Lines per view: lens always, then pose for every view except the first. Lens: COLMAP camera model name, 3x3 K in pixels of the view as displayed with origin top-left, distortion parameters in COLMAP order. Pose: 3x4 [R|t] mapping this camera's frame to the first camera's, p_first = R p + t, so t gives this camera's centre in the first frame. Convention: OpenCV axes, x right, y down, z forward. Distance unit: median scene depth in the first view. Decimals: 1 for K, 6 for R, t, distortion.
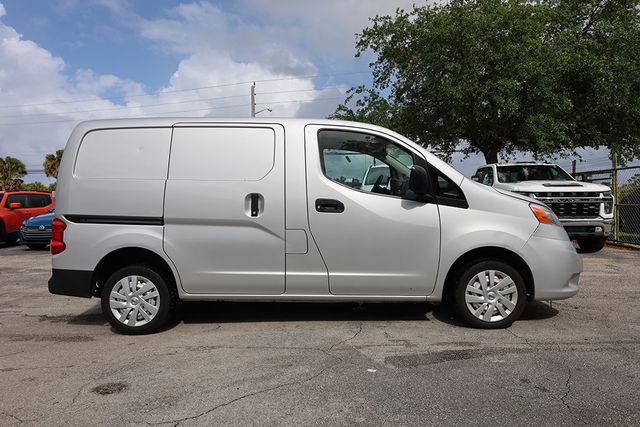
lens RADIAL K [[440.6, 0, 319.5], [0, 440.6, 206.0], [0, 0, 1]] dist [0.000787, 0.000000]
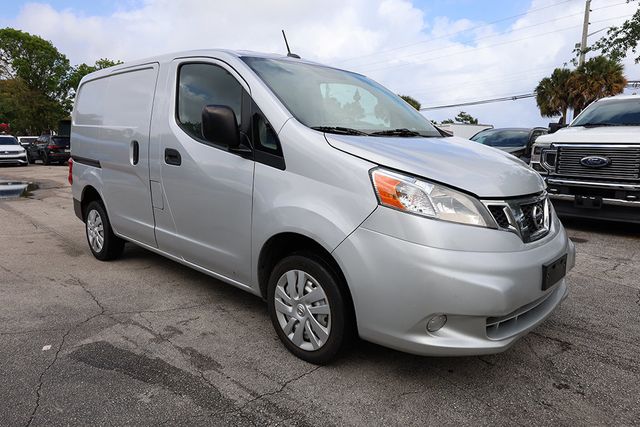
lens RADIAL K [[437.3, 0, 319.0], [0, 437.3, 211.6], [0, 0, 1]] dist [0.002216, 0.003028]
pose [[0.739055, 0.125202, -0.661908, 0.806942], [-0.026534, 0.987225, 0.157110, -0.036115], [0.673123, -0.098549, 0.732935, 0.567233]]
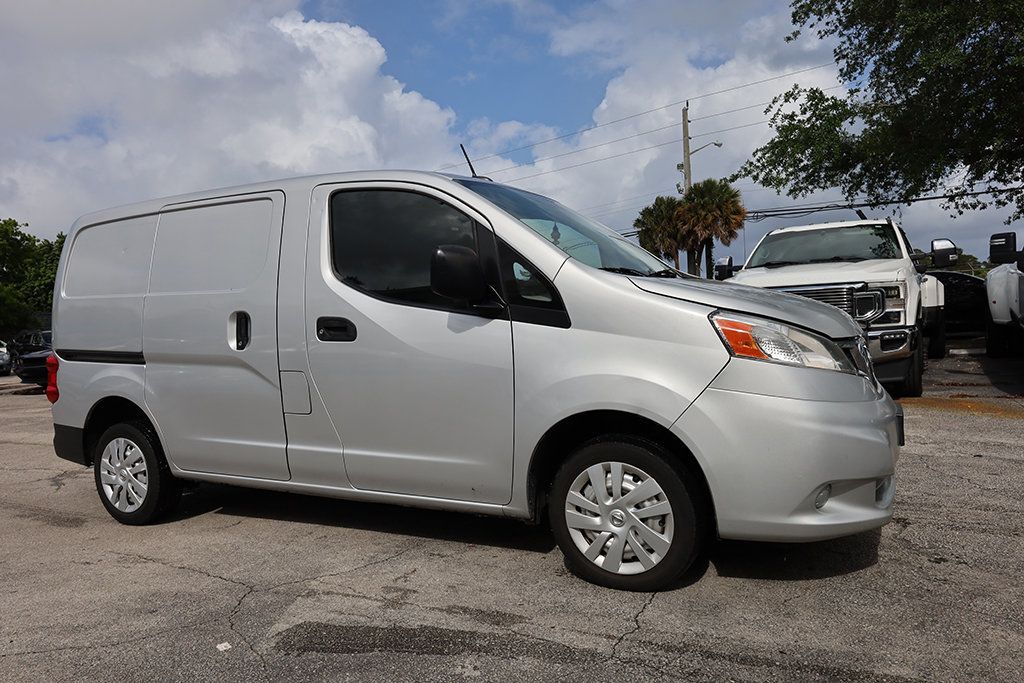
lens RADIAL K [[705.0, 0, 511.3], [0, 705.0, 329.4], [0, 0, 1]] dist [0.000787, 0.000000]
pose [[0.899740, -0.022654, -0.435838, 0.612318], [0.036430, 0.999065, 0.023276, -0.012447], [0.434903, -0.036820, 0.899724, 0.300687]]
